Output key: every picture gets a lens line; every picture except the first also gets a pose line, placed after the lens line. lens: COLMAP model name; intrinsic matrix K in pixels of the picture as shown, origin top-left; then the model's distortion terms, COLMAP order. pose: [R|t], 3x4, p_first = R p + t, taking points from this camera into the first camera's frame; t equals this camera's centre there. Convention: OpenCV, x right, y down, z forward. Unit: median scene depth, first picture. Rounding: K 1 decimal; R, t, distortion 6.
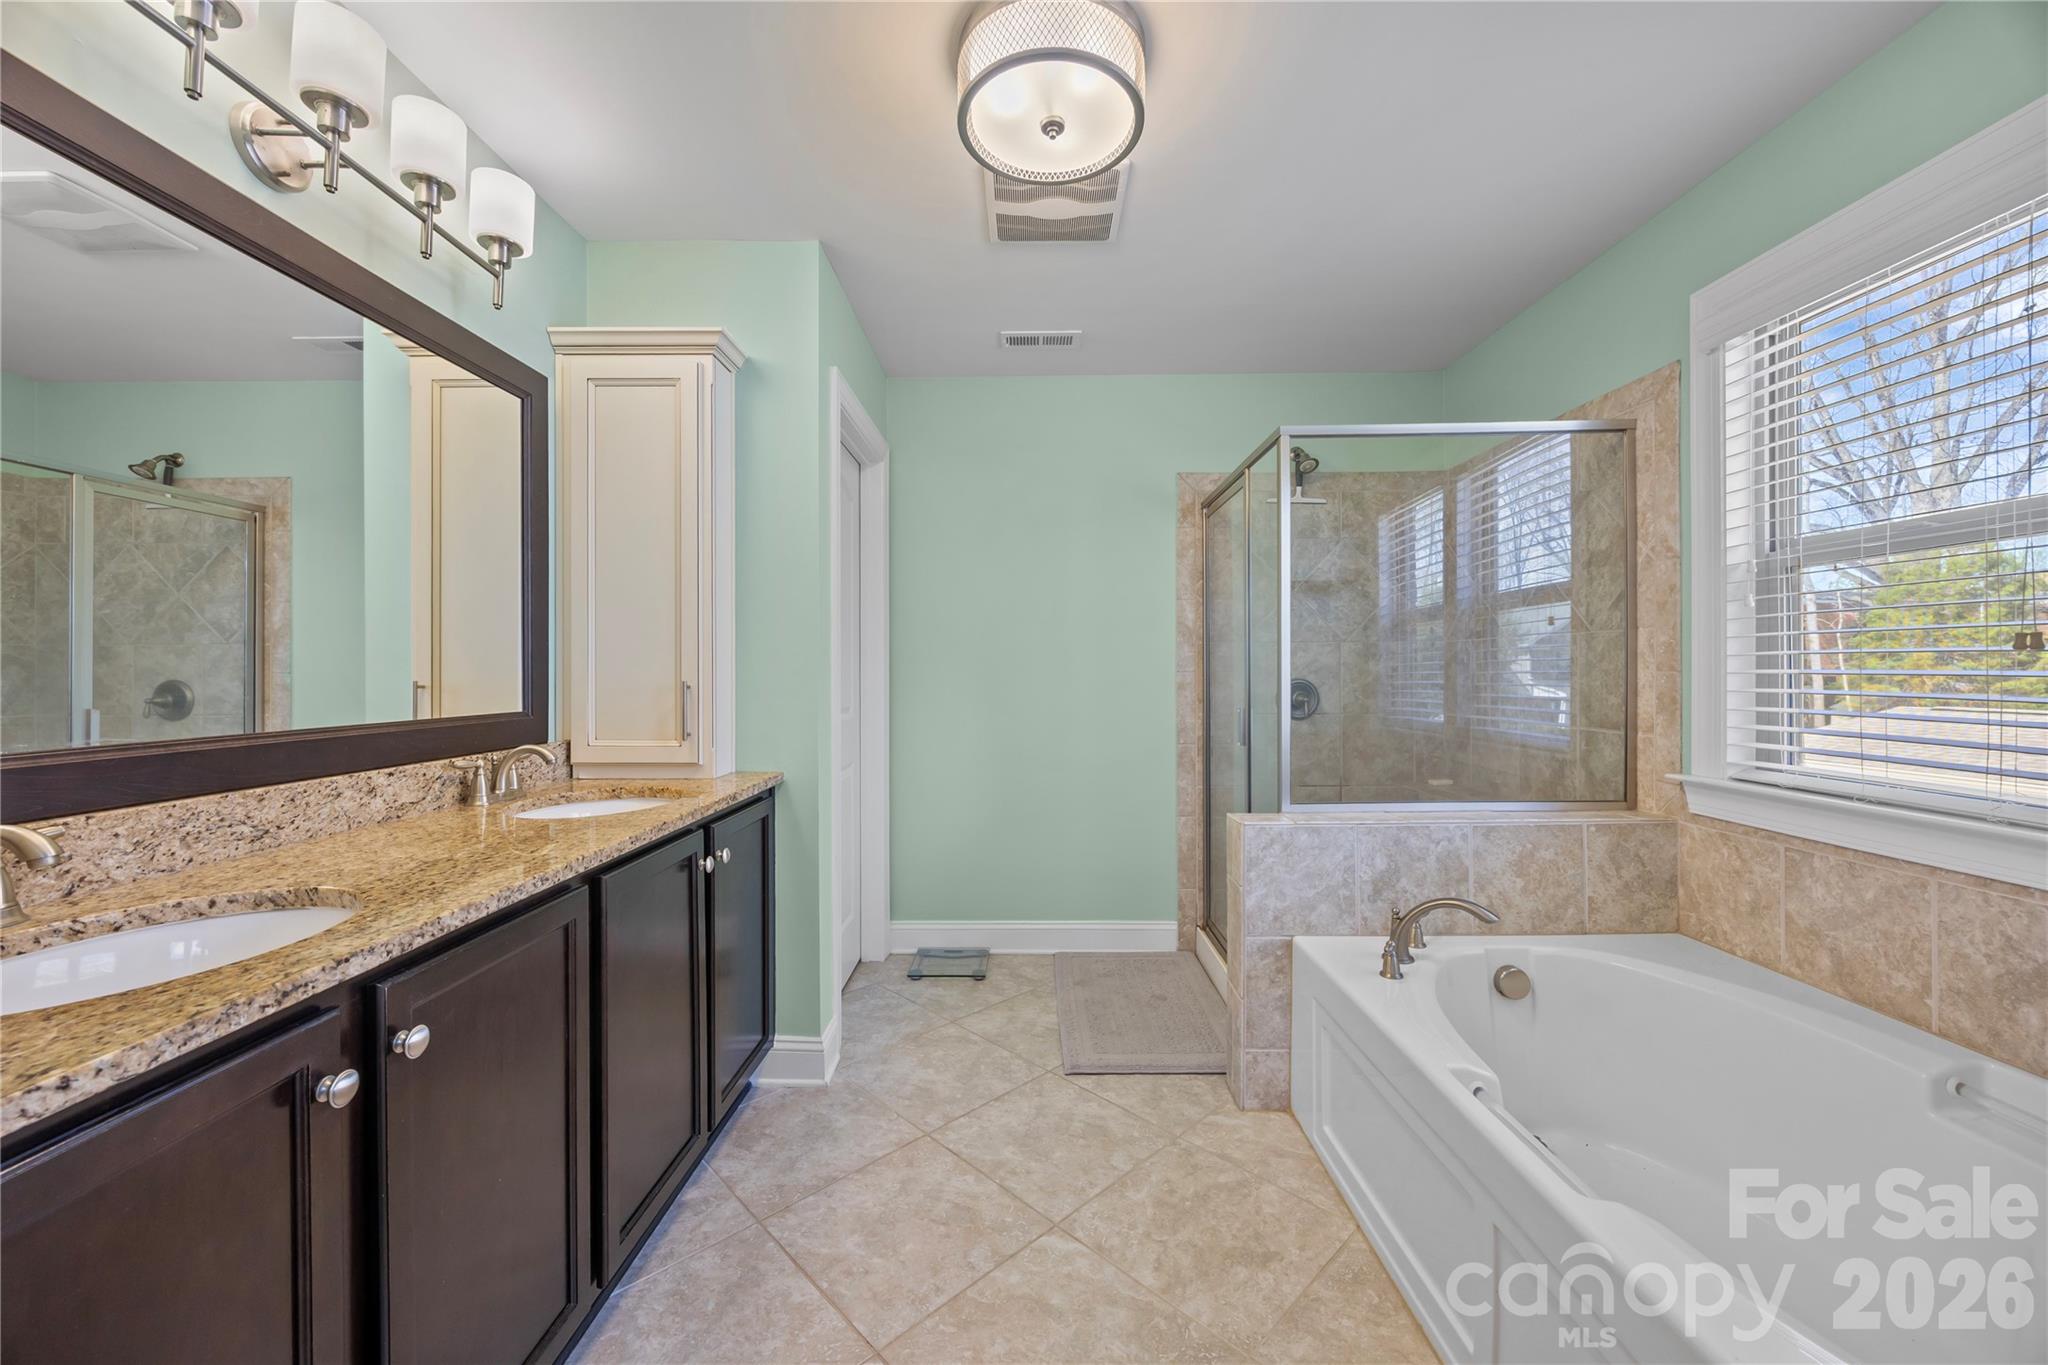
lens RADIAL K [[786.9, 0, 1029.5], [0, 786.9, 673.3], [0, 0, 1]] dist [-0.003607, -0.000069]
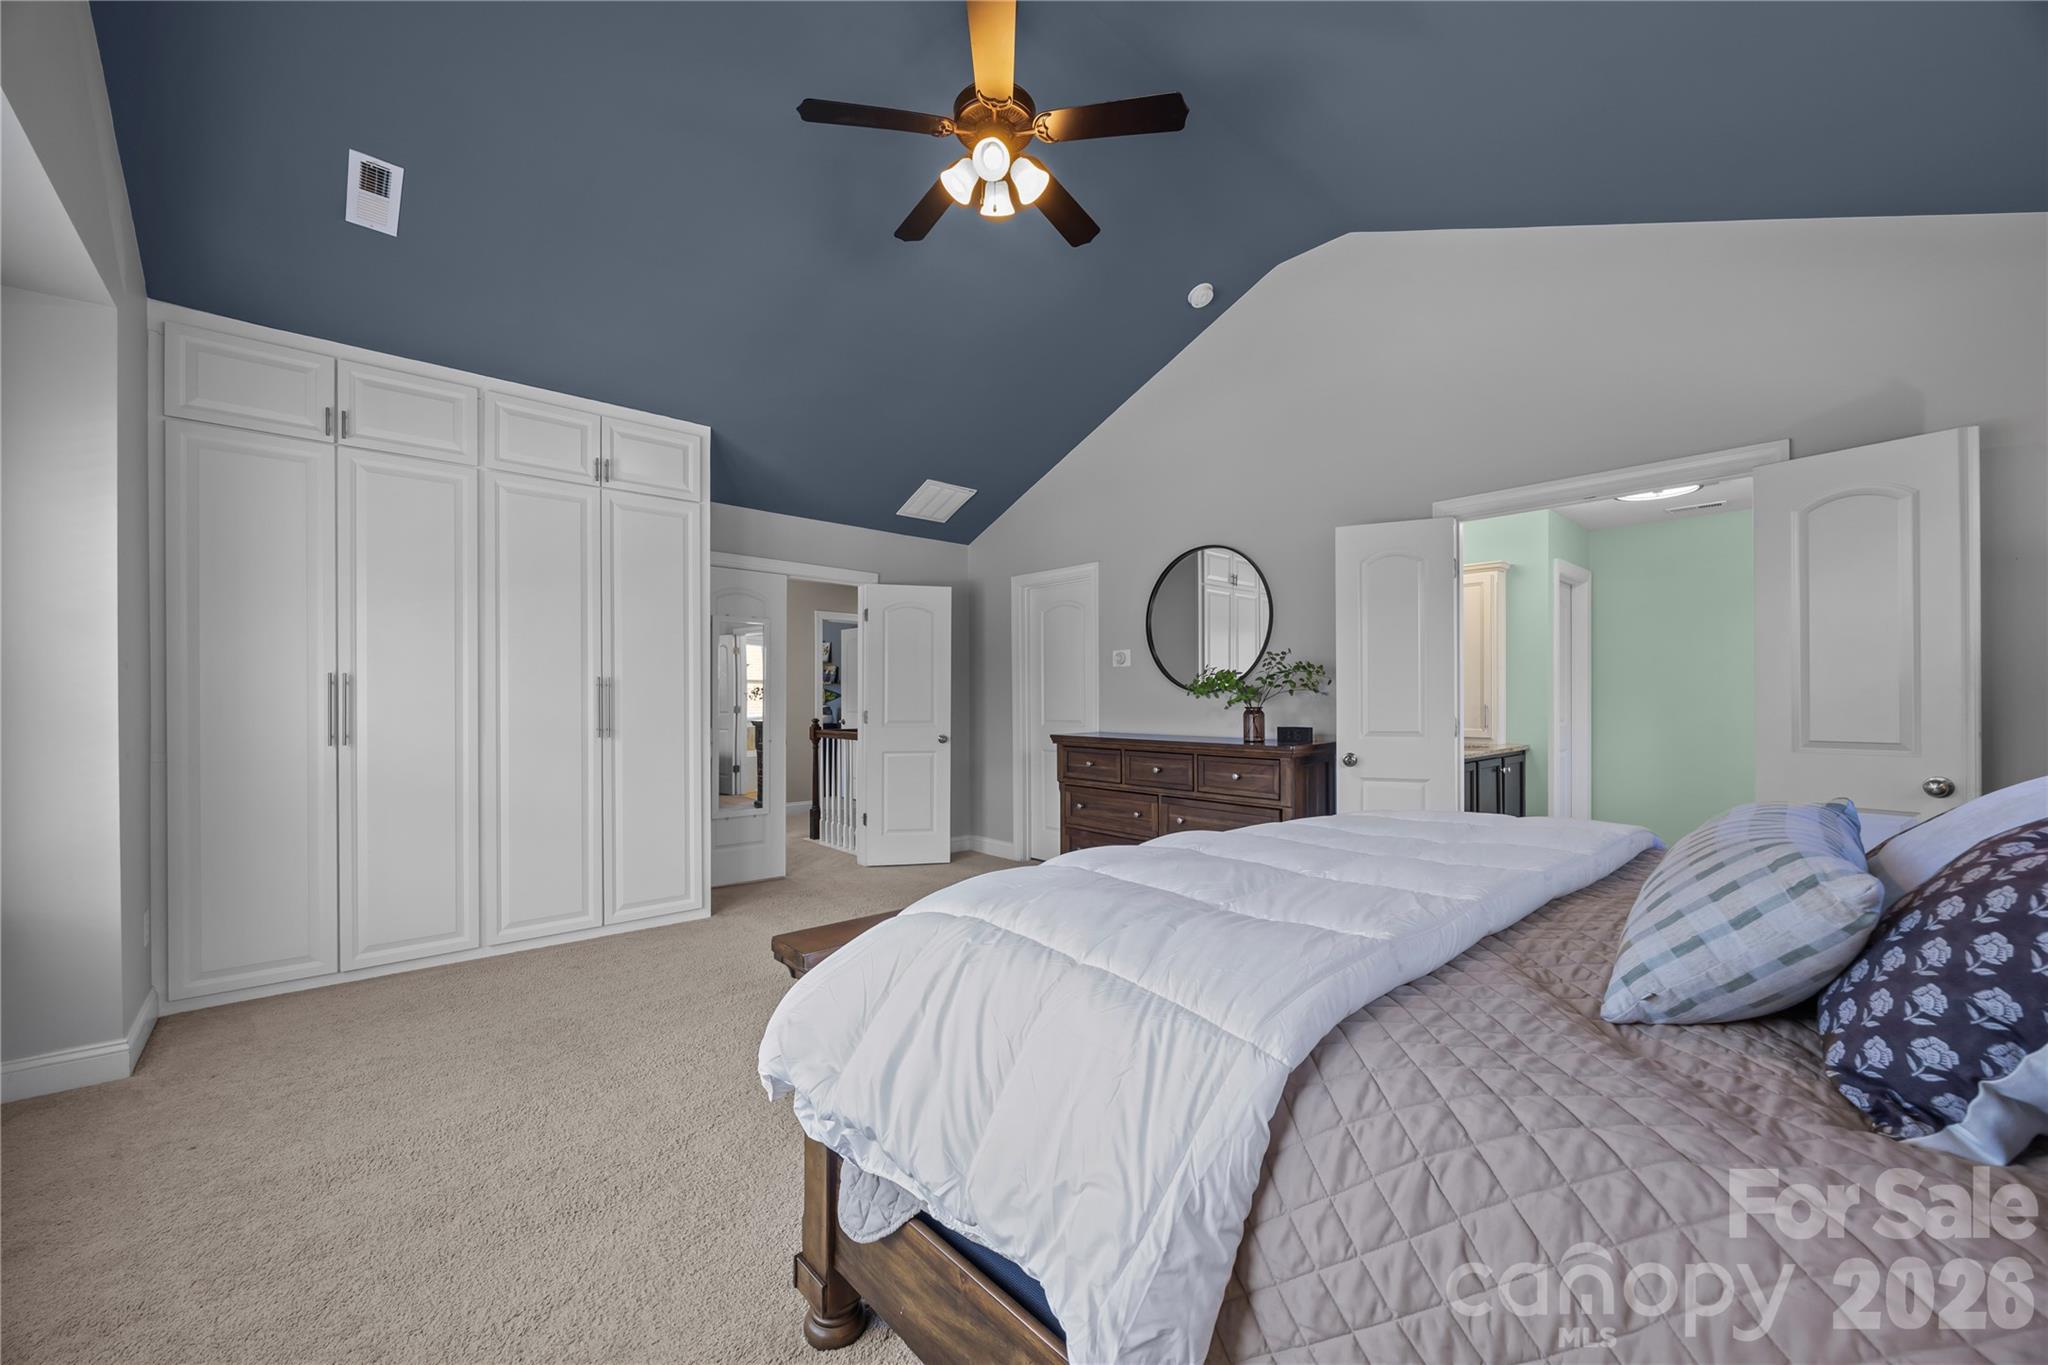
lens RADIAL K [[783.9, 0, 1018.9], [0, 783.9, 698.7], [0, 0, 1]] dist [-0.000814, 0.000117]
pose [[0.671192, 0.004345, -0.741271, 0.396214], [0.000290, 0.999981, 0.006124, -0.022162], [0.741284, -0.004325, 0.671178, -1.706466]]
